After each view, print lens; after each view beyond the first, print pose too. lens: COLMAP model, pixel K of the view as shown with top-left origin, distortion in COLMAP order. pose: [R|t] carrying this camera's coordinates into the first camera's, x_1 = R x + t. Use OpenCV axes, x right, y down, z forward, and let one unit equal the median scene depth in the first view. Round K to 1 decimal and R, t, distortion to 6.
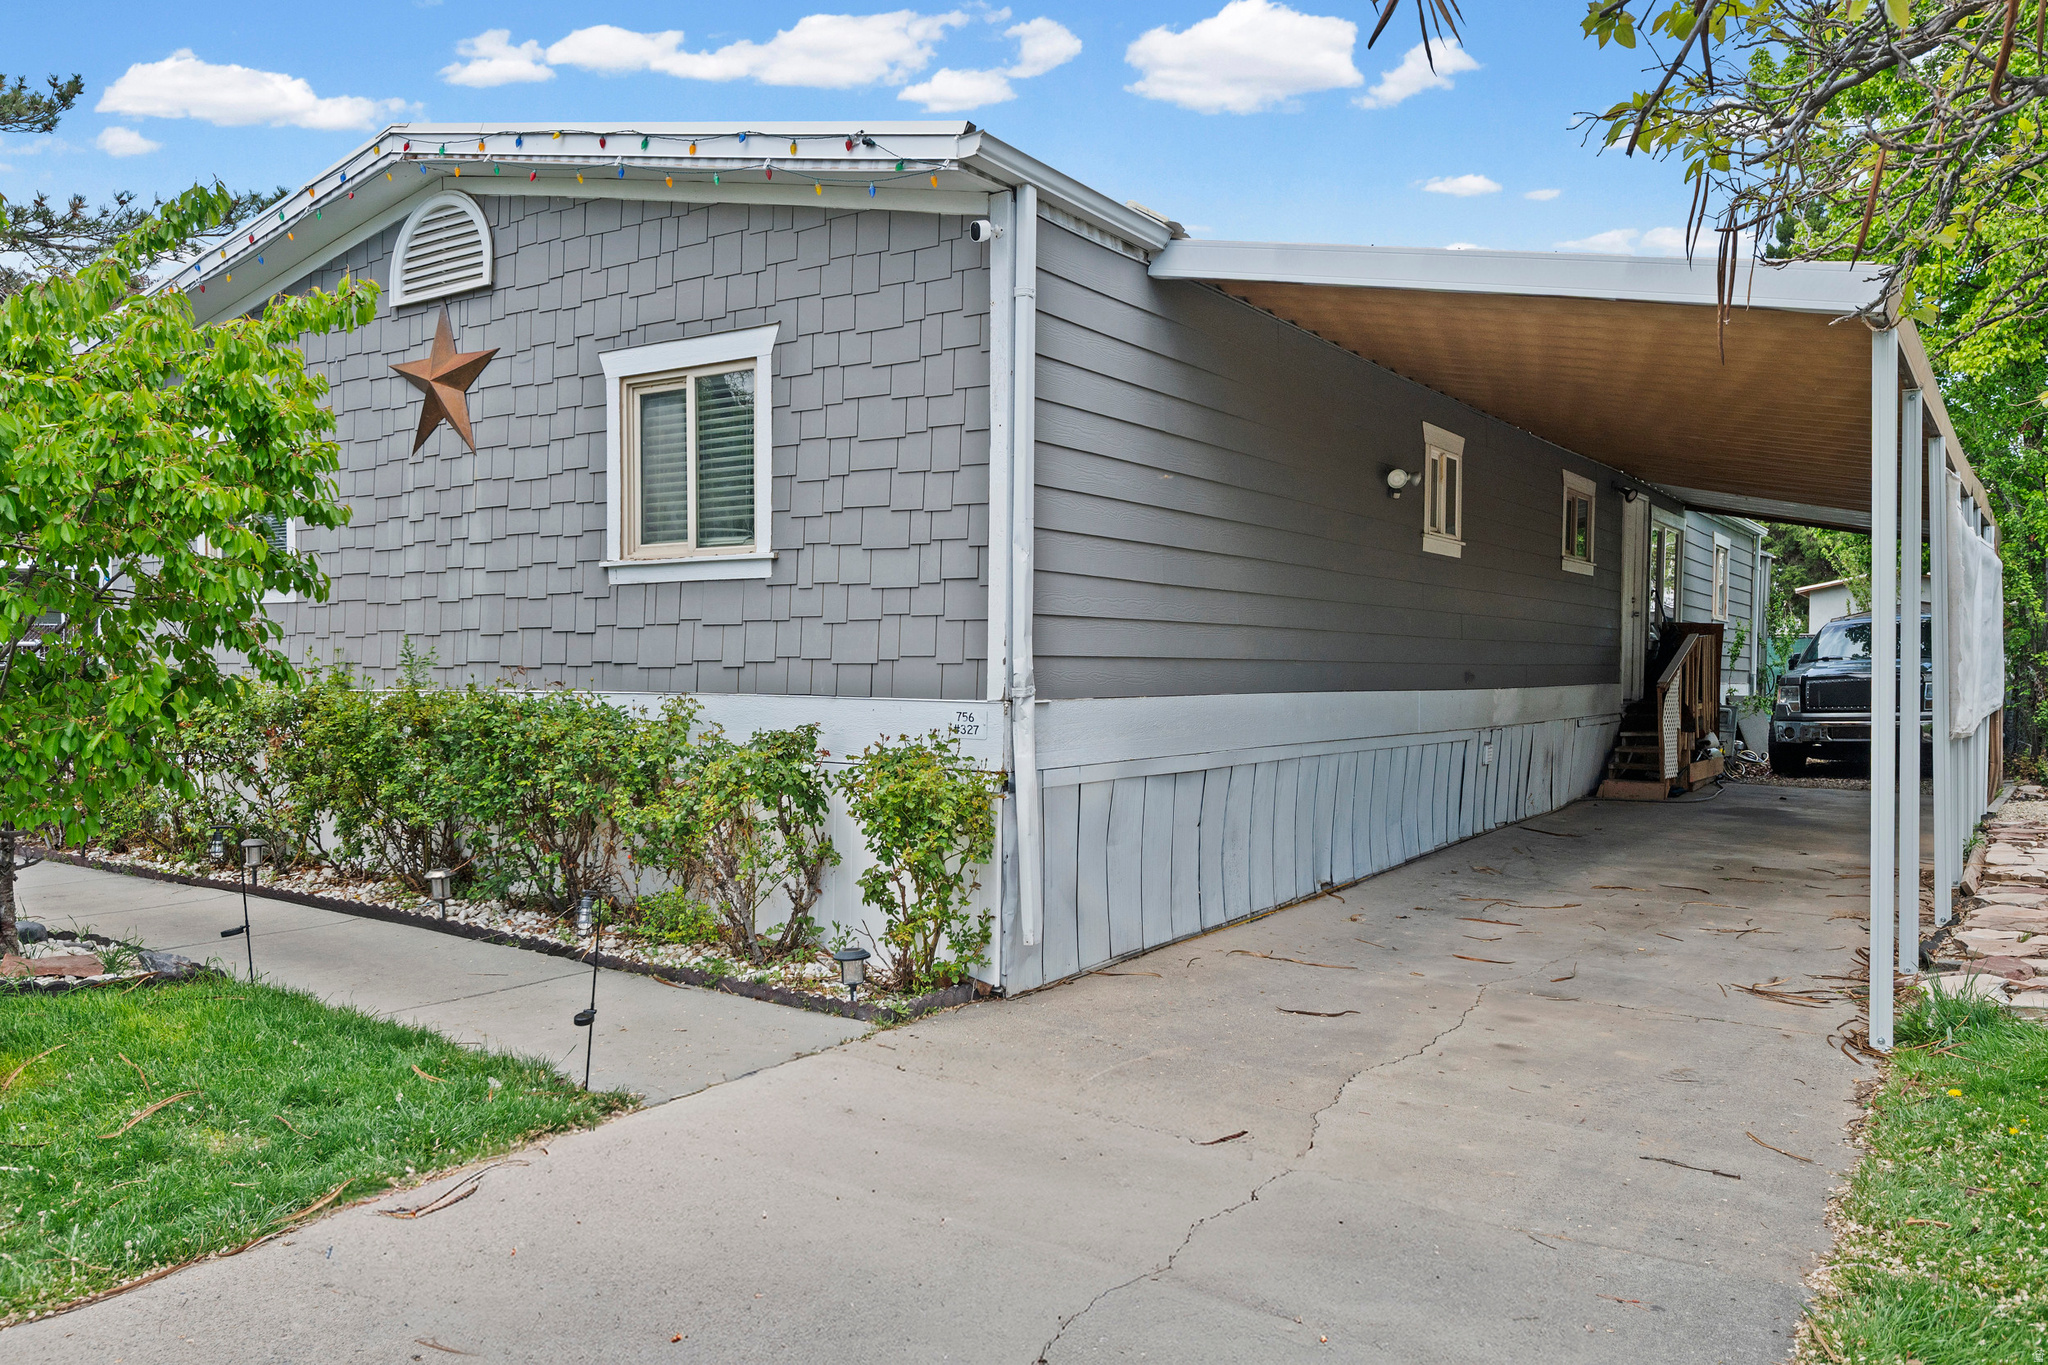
lens RADIAL K [[1507.8, 0, 990.1], [0, 1507.8, 684.7], [0, 0, 1]] dist [-0.007072, -0.005234]
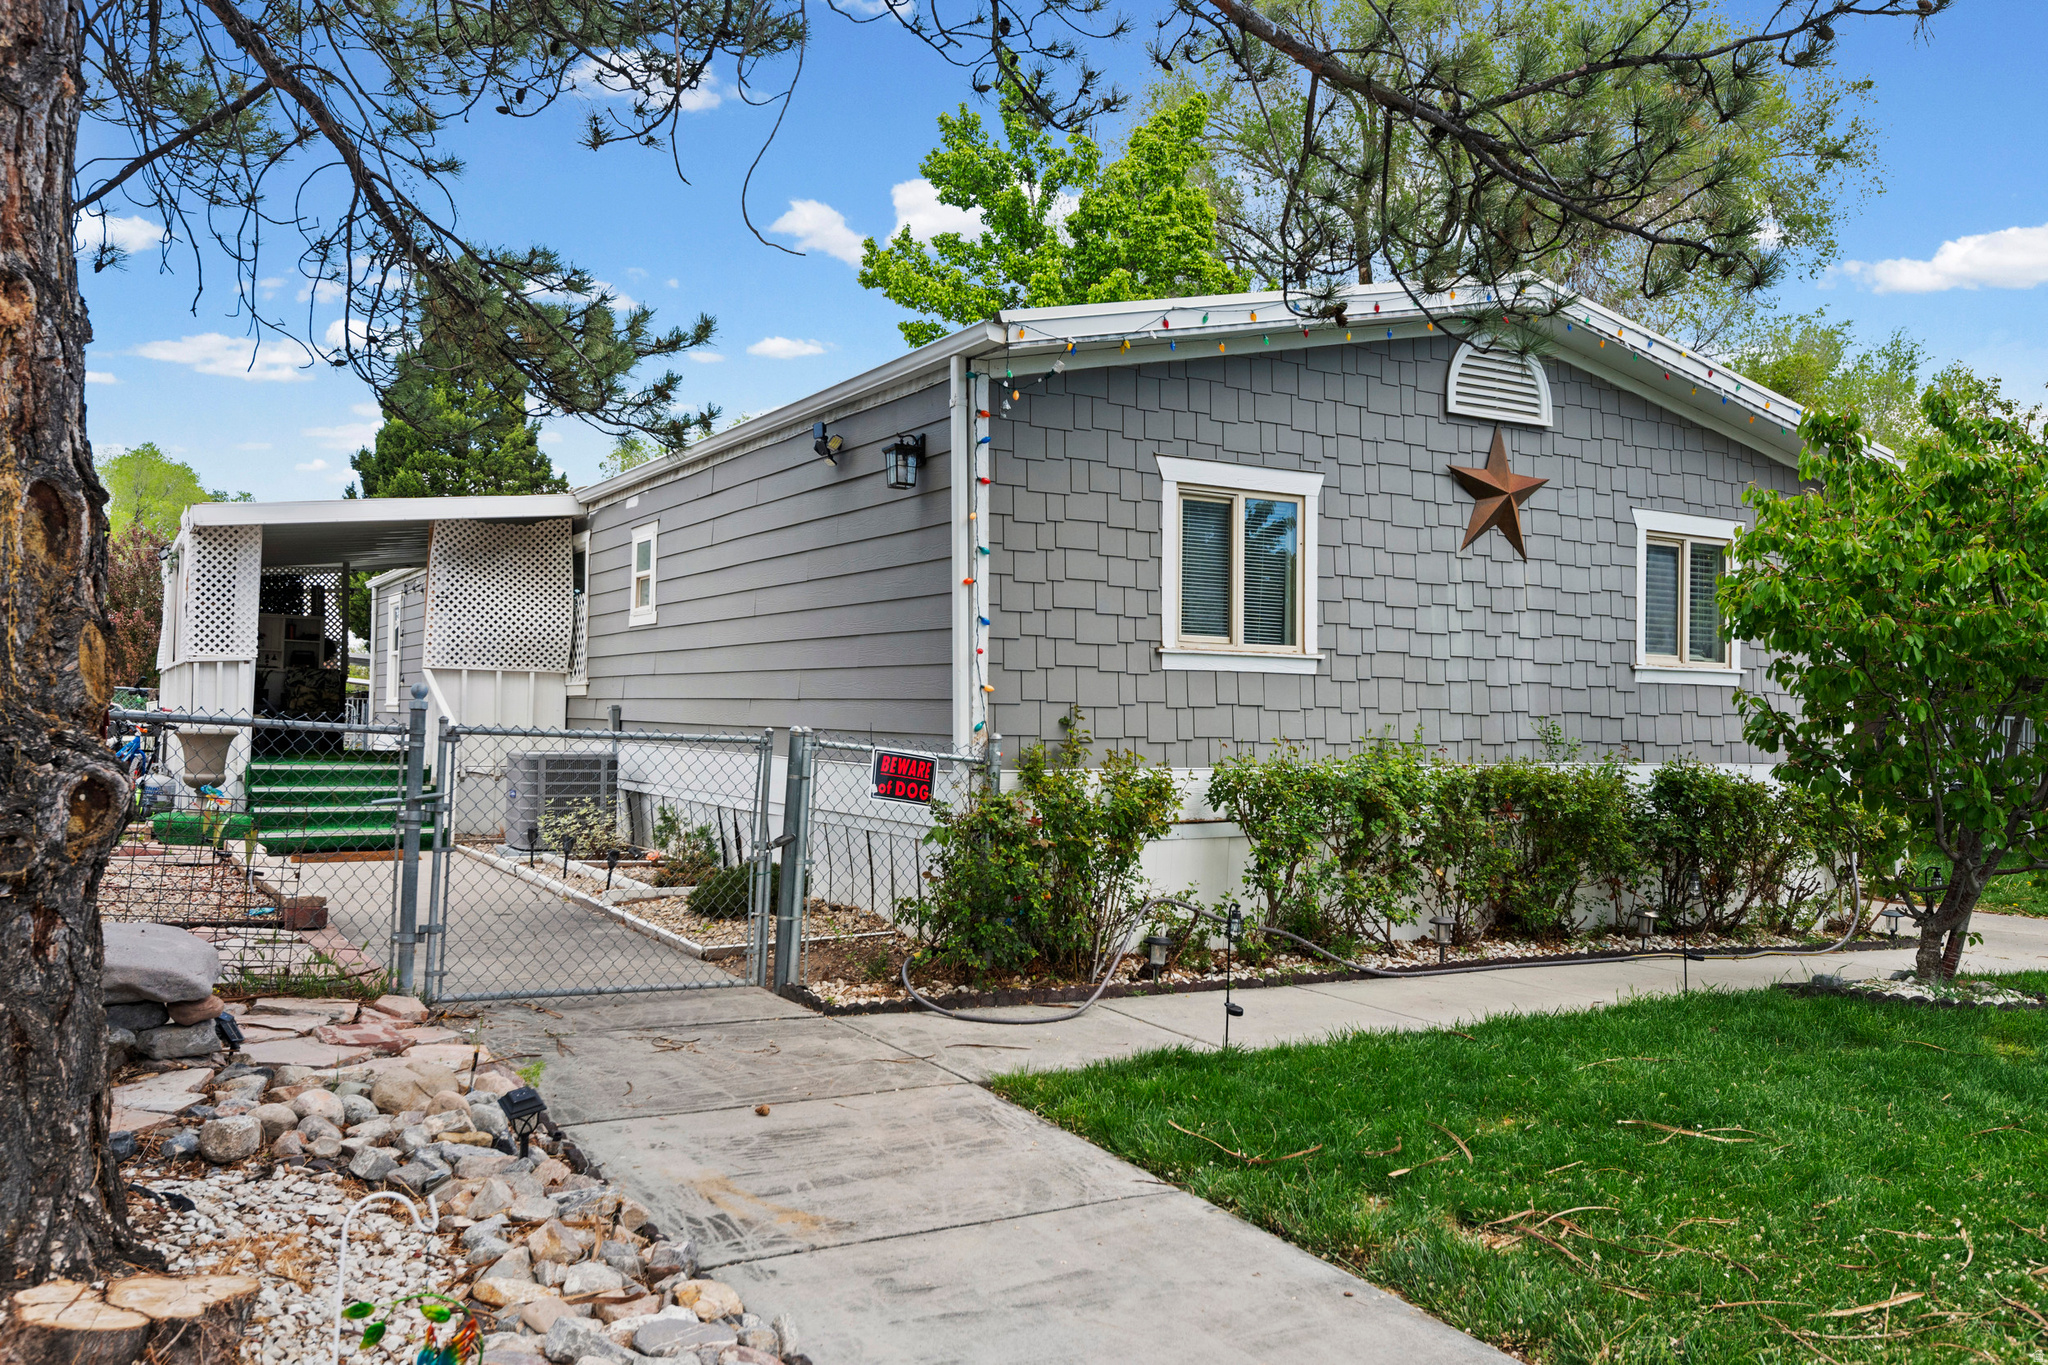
lens RADIAL K [[1126.1, 0, 1050.1], [0, 1126.1, 739.7], [0, 0, 1]] dist [-0.005403, 0.004646]
pose [[0.582573, 0.016887, 0.812603, -1.250875], [0.004311, 0.999706, -0.023865, 0.004870], [-0.812767, 0.017406, 0.582329, 0.778555]]
